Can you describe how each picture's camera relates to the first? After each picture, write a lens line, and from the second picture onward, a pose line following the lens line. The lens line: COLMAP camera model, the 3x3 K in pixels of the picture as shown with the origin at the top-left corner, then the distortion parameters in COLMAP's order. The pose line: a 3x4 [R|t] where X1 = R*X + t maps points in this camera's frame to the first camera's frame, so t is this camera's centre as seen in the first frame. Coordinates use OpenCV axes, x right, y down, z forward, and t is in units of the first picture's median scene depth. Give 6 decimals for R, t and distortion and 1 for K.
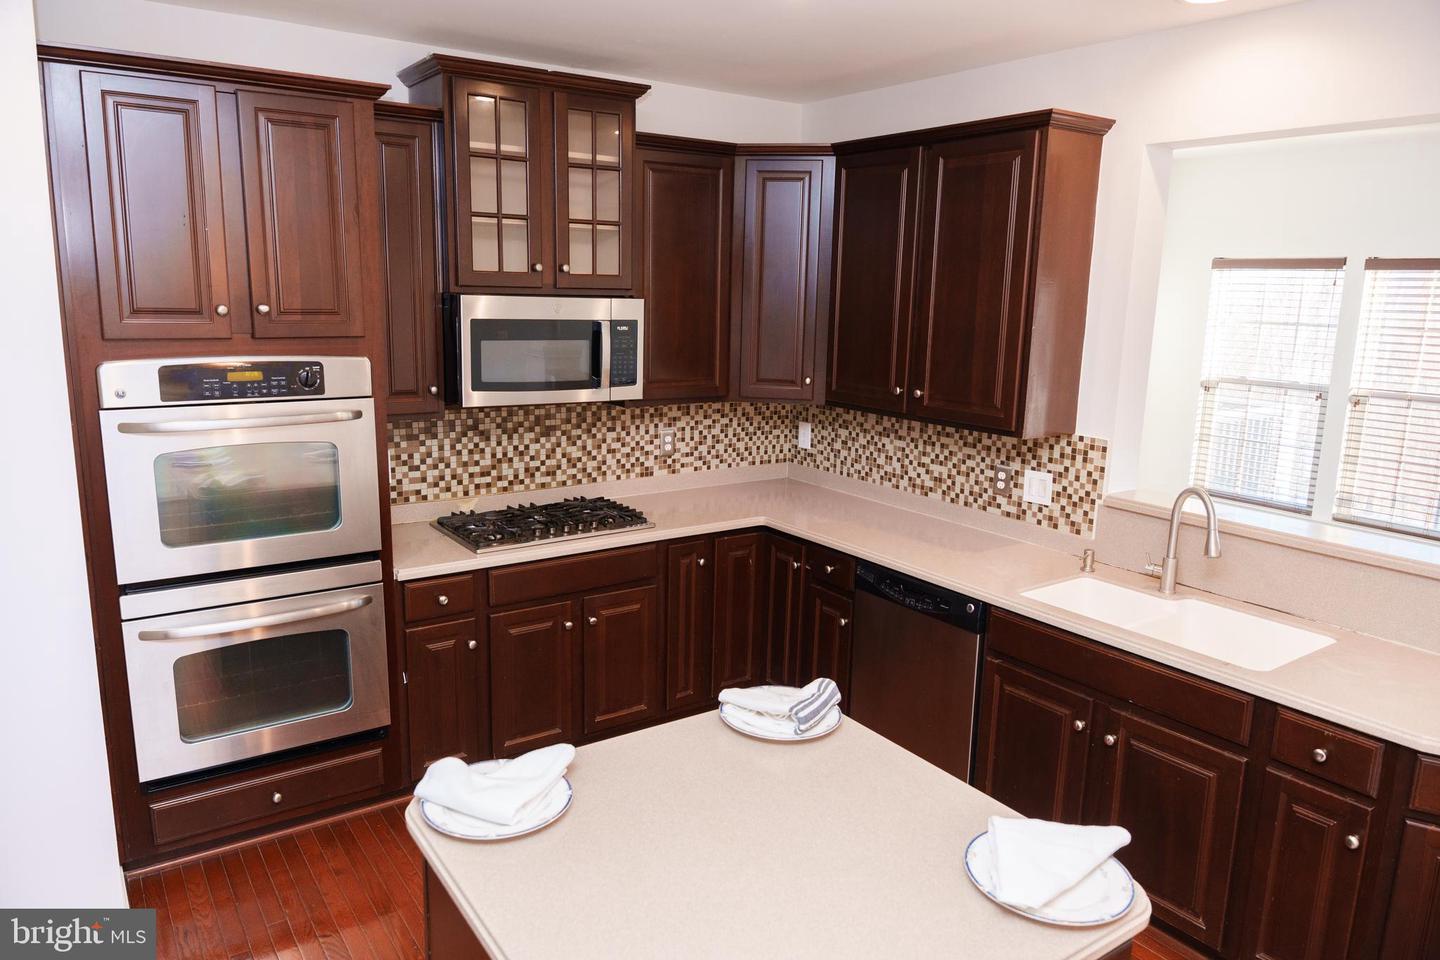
lens RADIAL K [[958.9, 0, 723.9], [0, 958.9, 479.9], [0, 0, 1]] dist [0.002726, -0.014841]
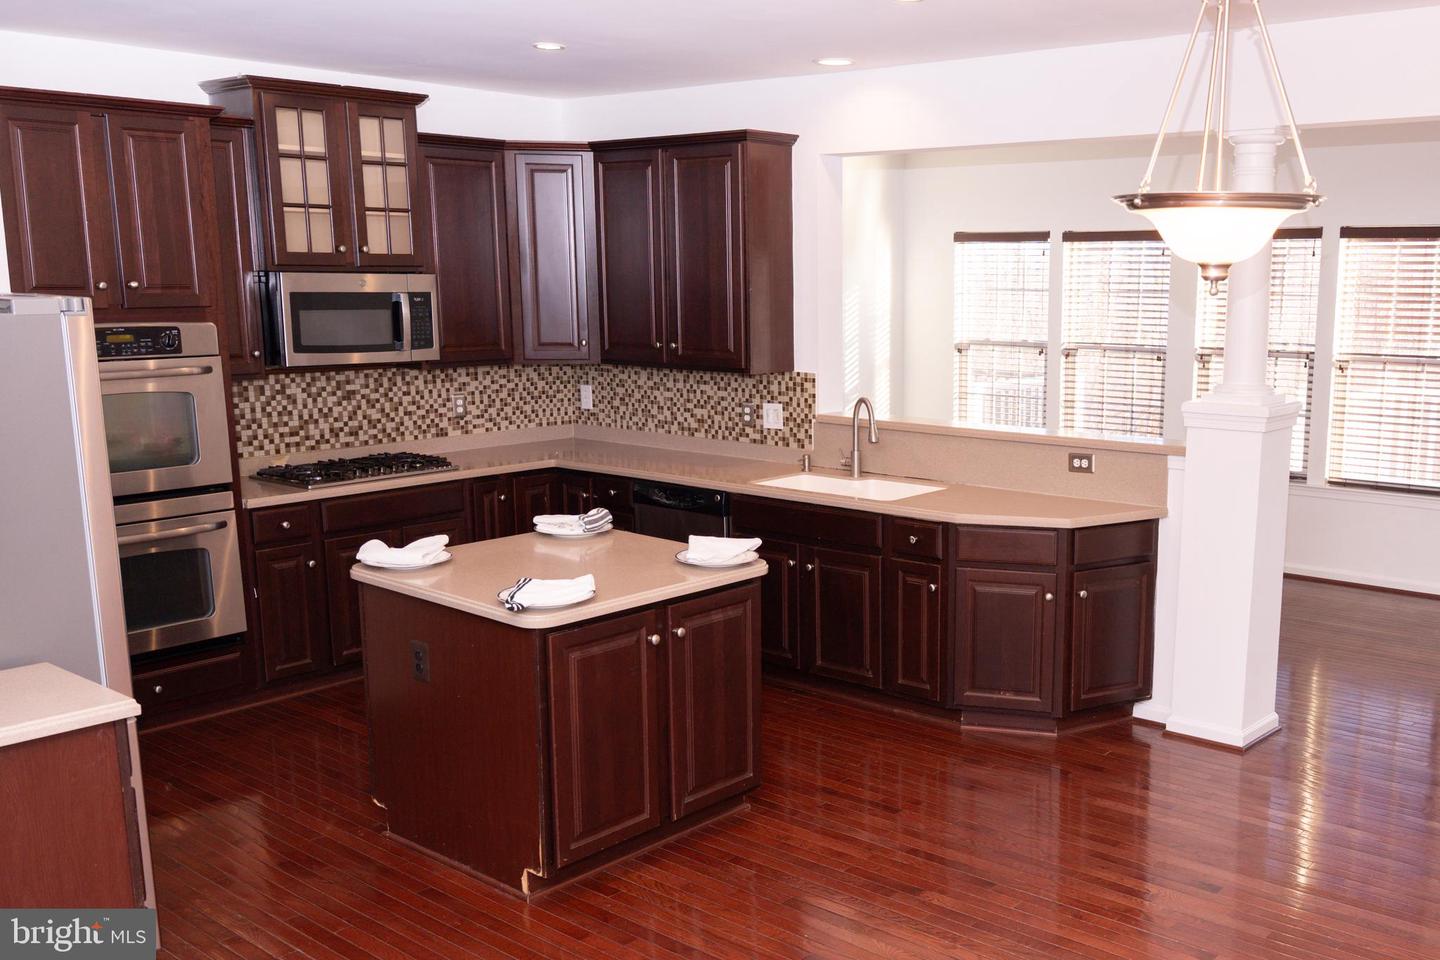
lens RADIAL K [[1318.7, 0, 890.9], [0, 1318.7, 534.8], [0, 0, 1]] dist [0.006119, -0.022594]
pose [[0.954526, -0.074202, 0.288746, -0.037826], [0.073810, 0.997197, 0.012261, 0.141438], [-0.288847, 0.009609, 0.957327, -0.658925]]
